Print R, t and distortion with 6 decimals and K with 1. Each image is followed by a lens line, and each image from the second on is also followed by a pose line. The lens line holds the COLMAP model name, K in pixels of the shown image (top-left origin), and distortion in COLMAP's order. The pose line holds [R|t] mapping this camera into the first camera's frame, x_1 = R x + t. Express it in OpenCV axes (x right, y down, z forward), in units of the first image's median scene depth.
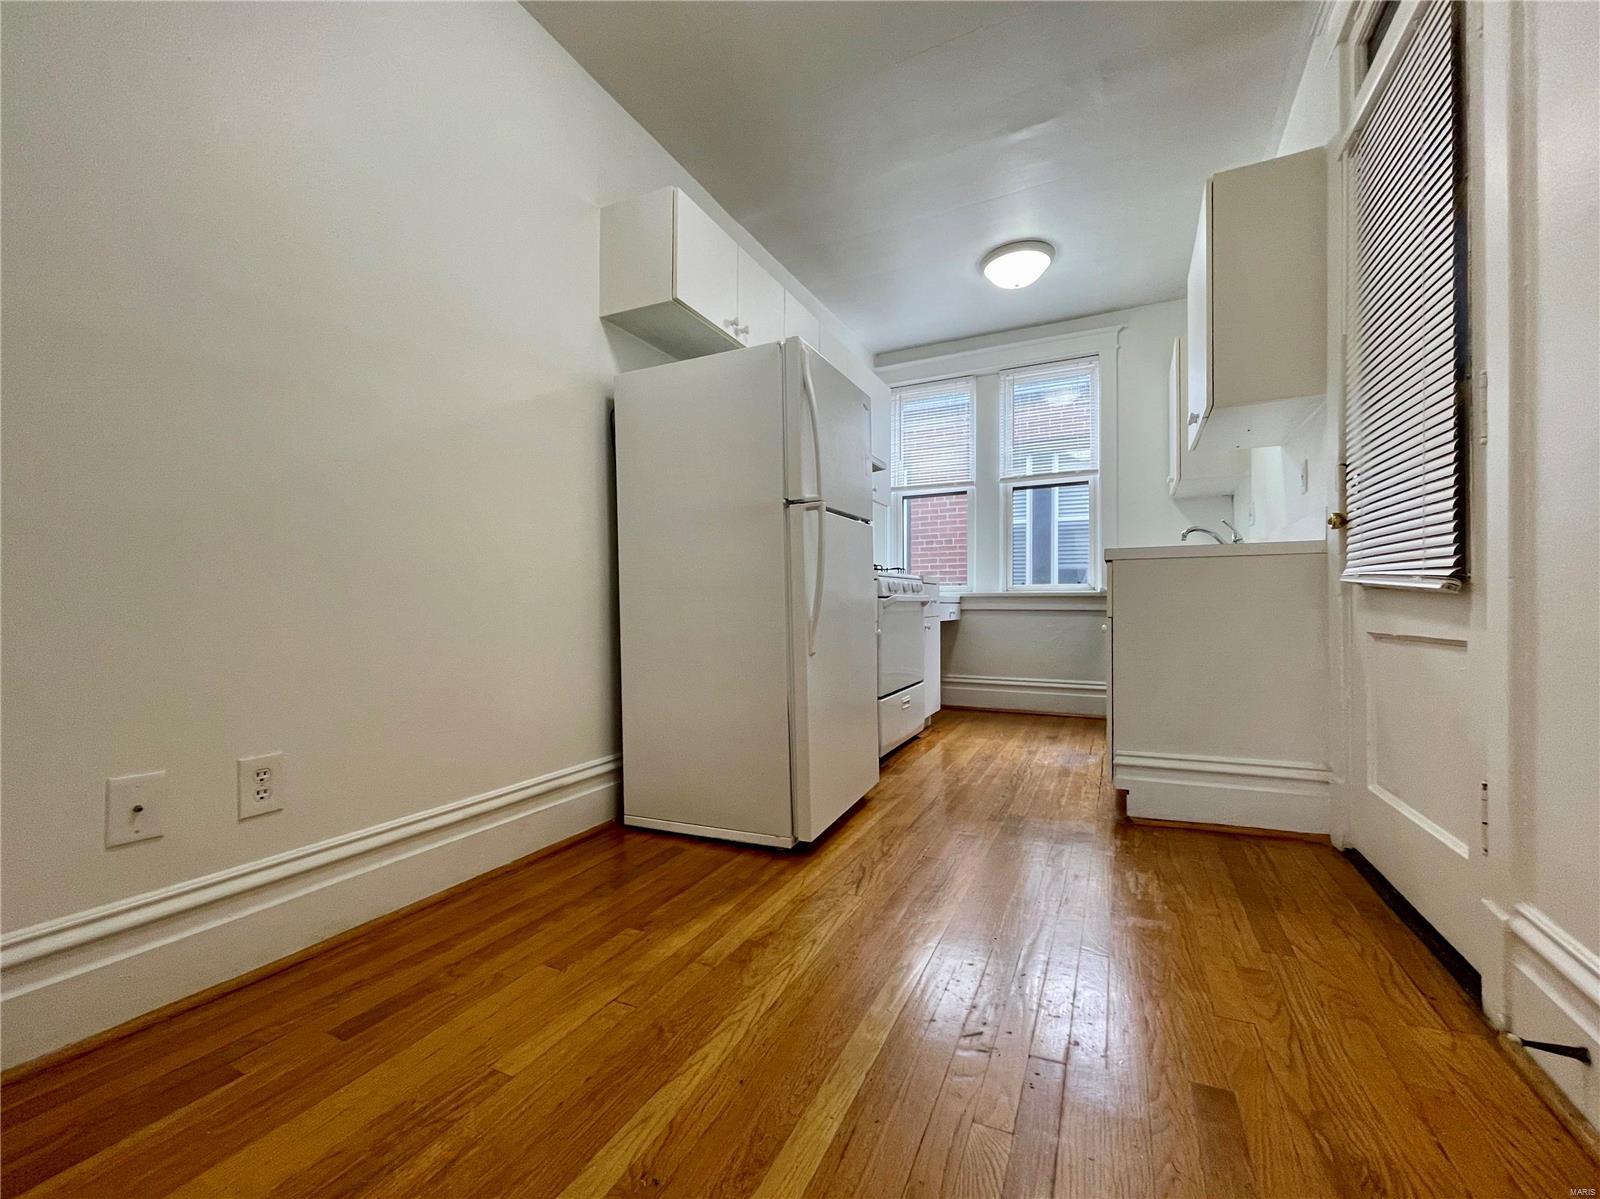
lens RADIAL K [[640.5, 0, 795.4], [0, 640.5, 585.9], [0, 0, 1]] dist [0.000060, 0.000116]
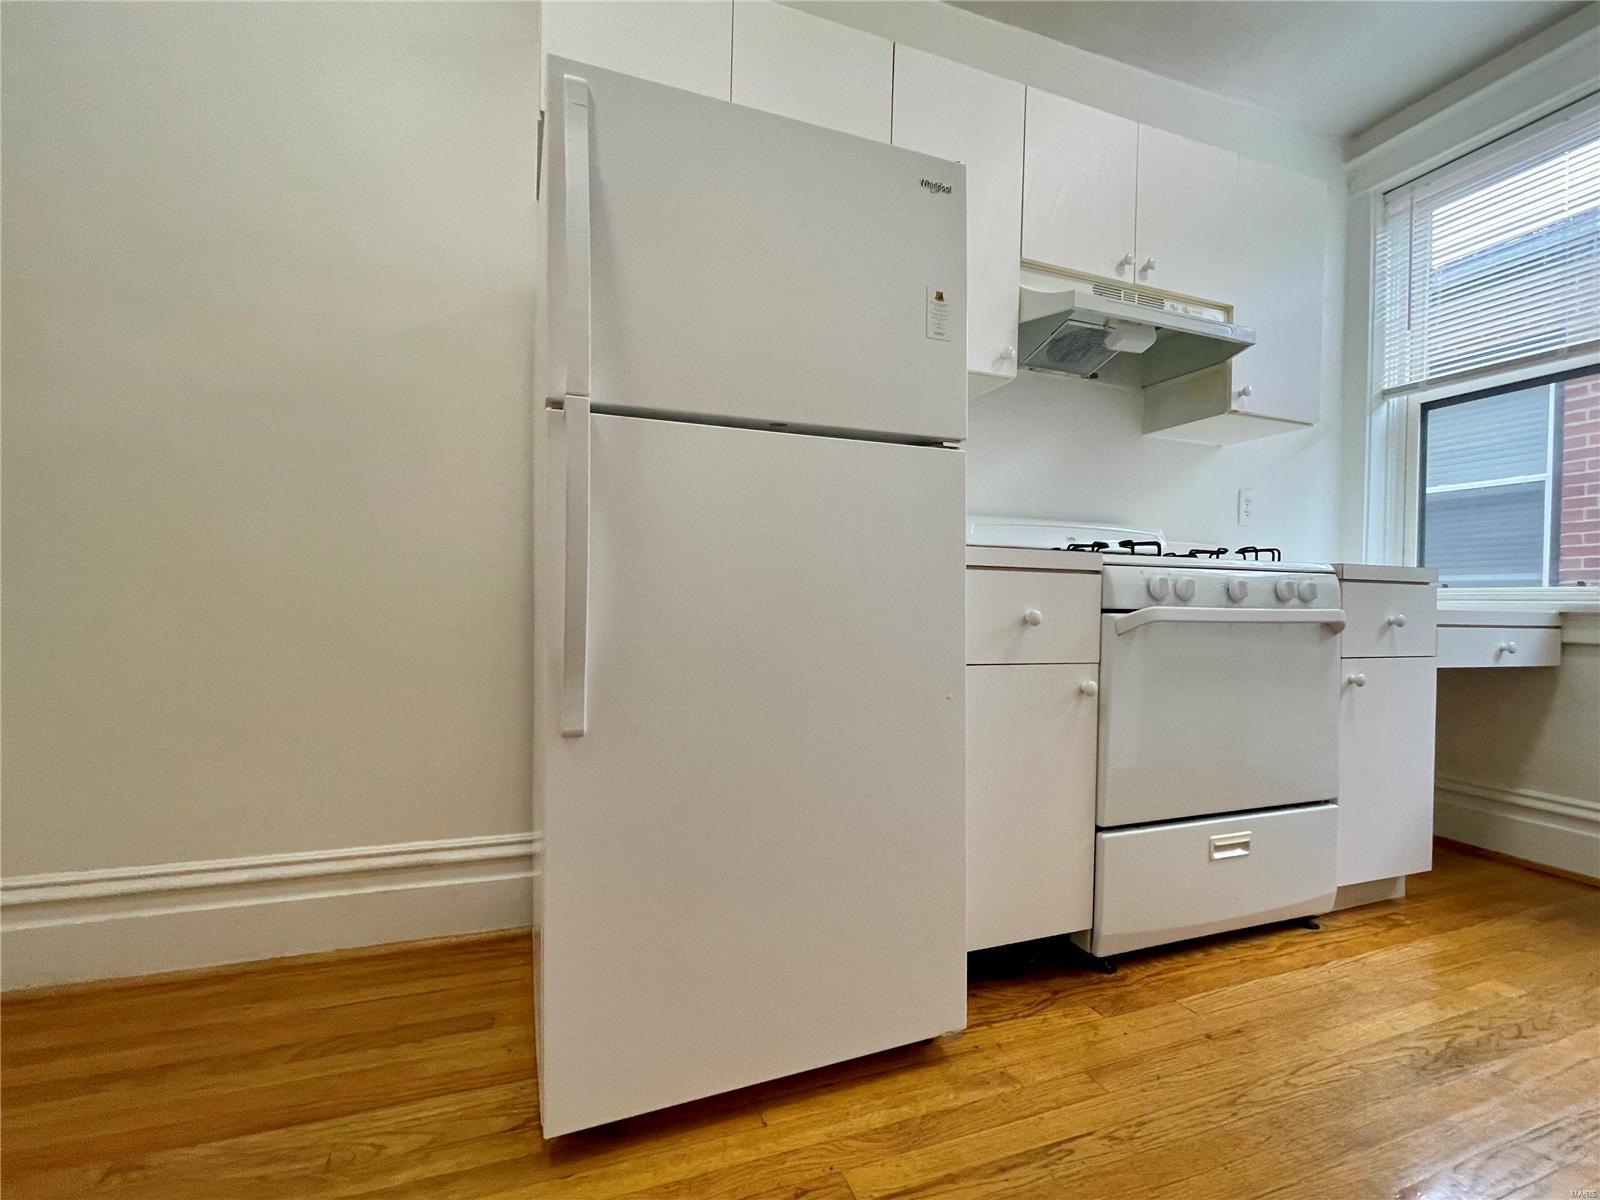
lens RADIAL K [[677.2, 0, 800.0], [0, 677.2, 600.0], [0, 0, 1]] dist [0.001693, 0.000878]
pose [[0.722818, 0.015942, -0.690855, 0.305195], [-0.001026, 0.999758, 0.021997, -0.001585], [0.691038, -0.015191, 0.722659, 0.482911]]
